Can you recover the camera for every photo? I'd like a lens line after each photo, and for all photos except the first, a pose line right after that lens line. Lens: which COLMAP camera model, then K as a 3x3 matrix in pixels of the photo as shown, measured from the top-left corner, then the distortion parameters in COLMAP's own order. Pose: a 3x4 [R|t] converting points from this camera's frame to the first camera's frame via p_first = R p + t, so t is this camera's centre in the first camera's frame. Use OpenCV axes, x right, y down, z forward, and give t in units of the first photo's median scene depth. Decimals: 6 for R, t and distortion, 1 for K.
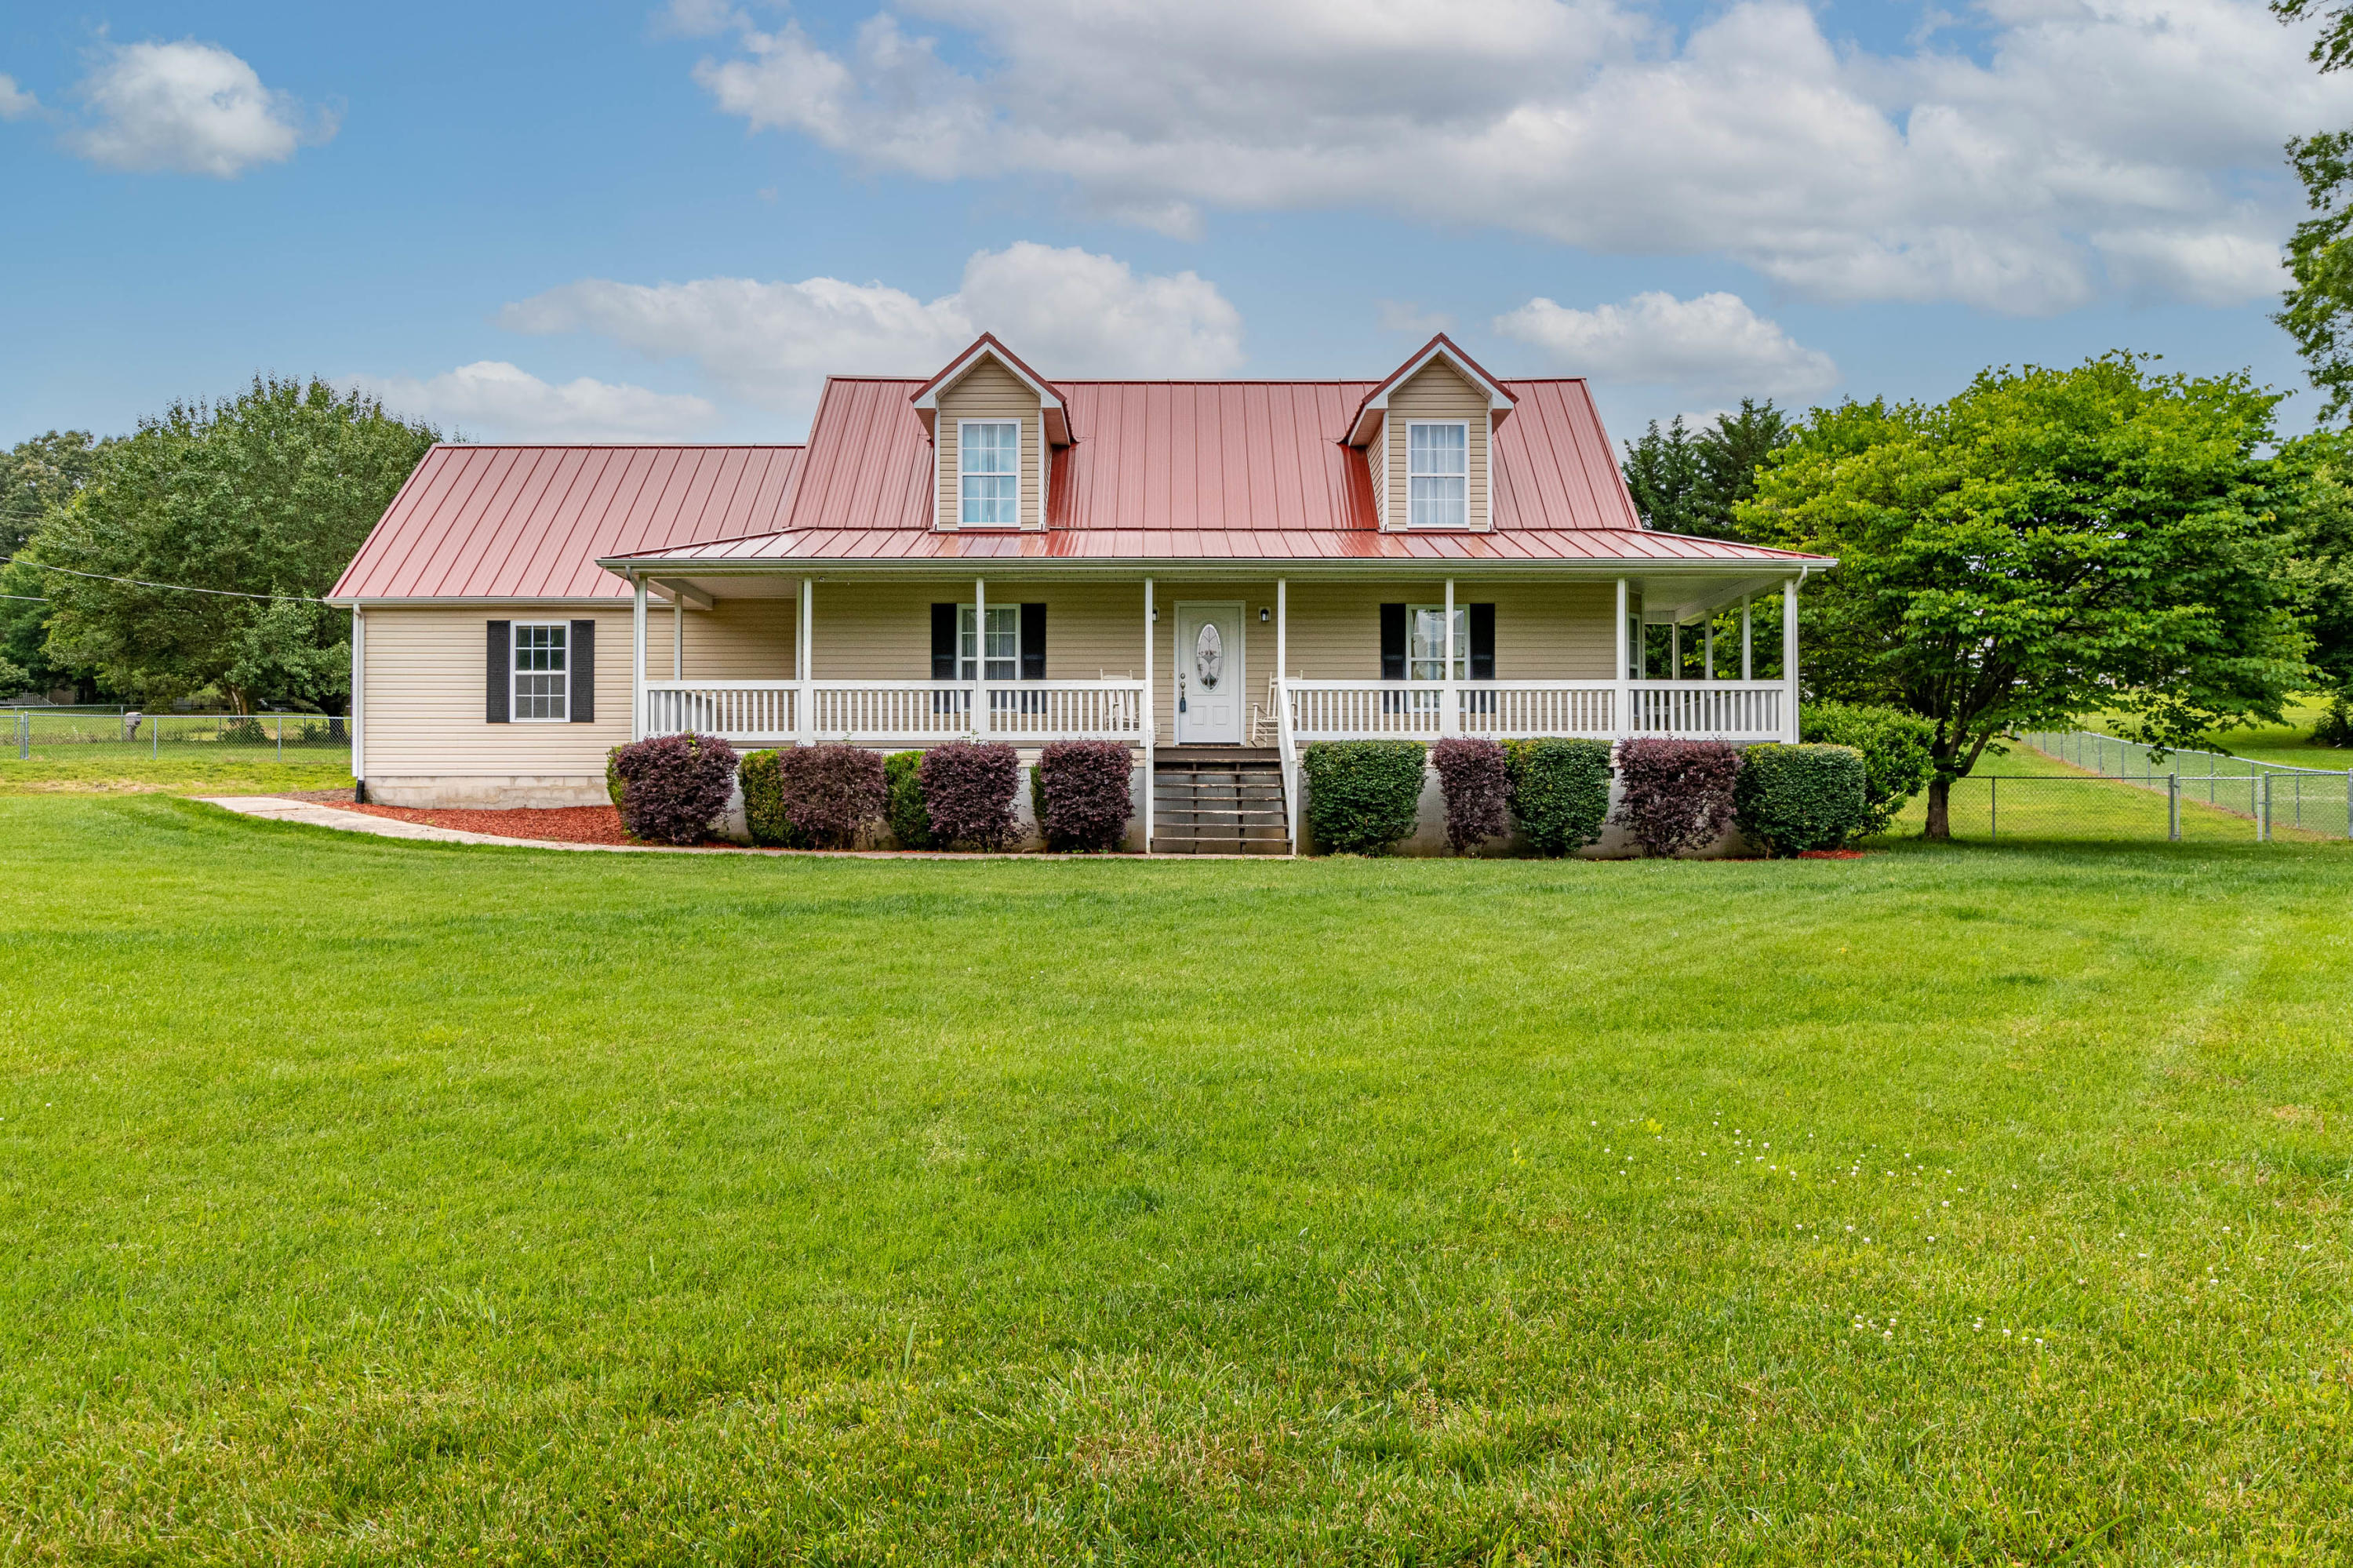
lens RADIAL K [[1807.6, 0, 1176.5], [0, 1807.6, 784.0], [0, 0, 1]] dist [-0.039872, 0.082290]
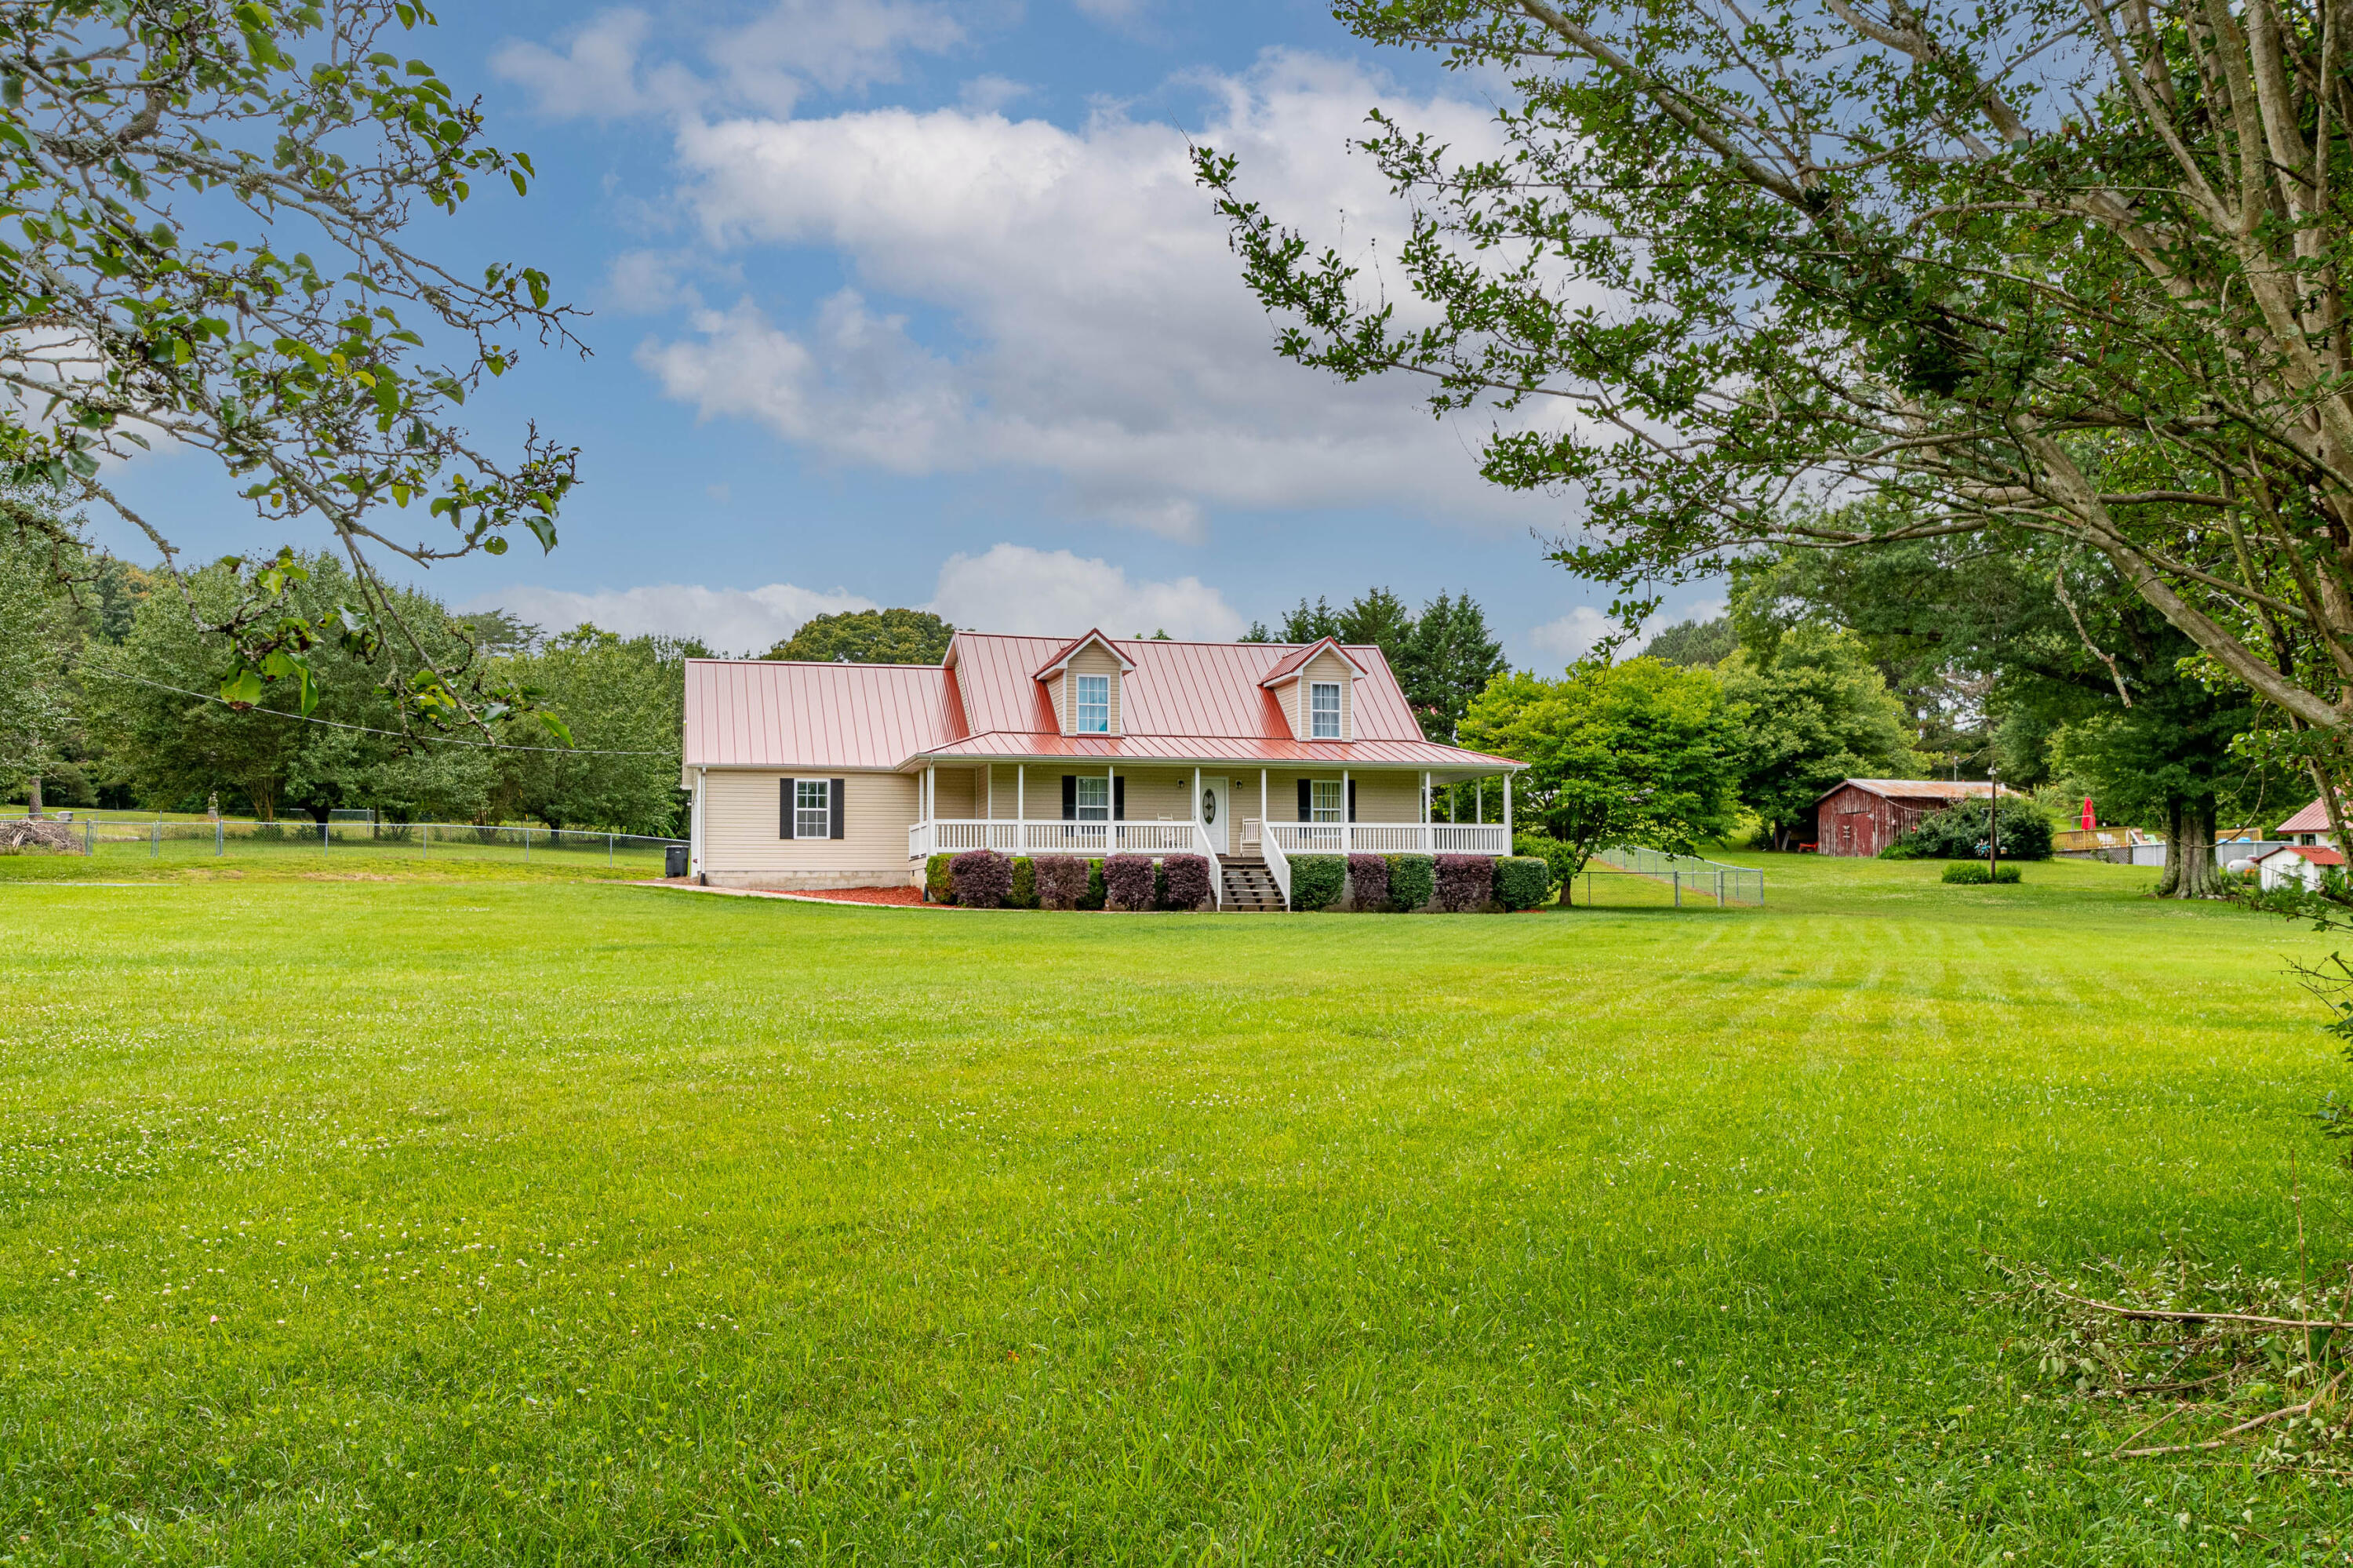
lens RADIAL K [[1787.7, 0, 1176.5], [0, 1787.7, 784.0], [0, 0, 1]] dist [0.000136, 0.000129]
pose [[0.969418, 0.013870, 0.245022, -0.484377], [-0.001767, 0.998770, -0.049547, -0.003228], [-0.245408, 0.047599, 0.968251, -0.800770]]
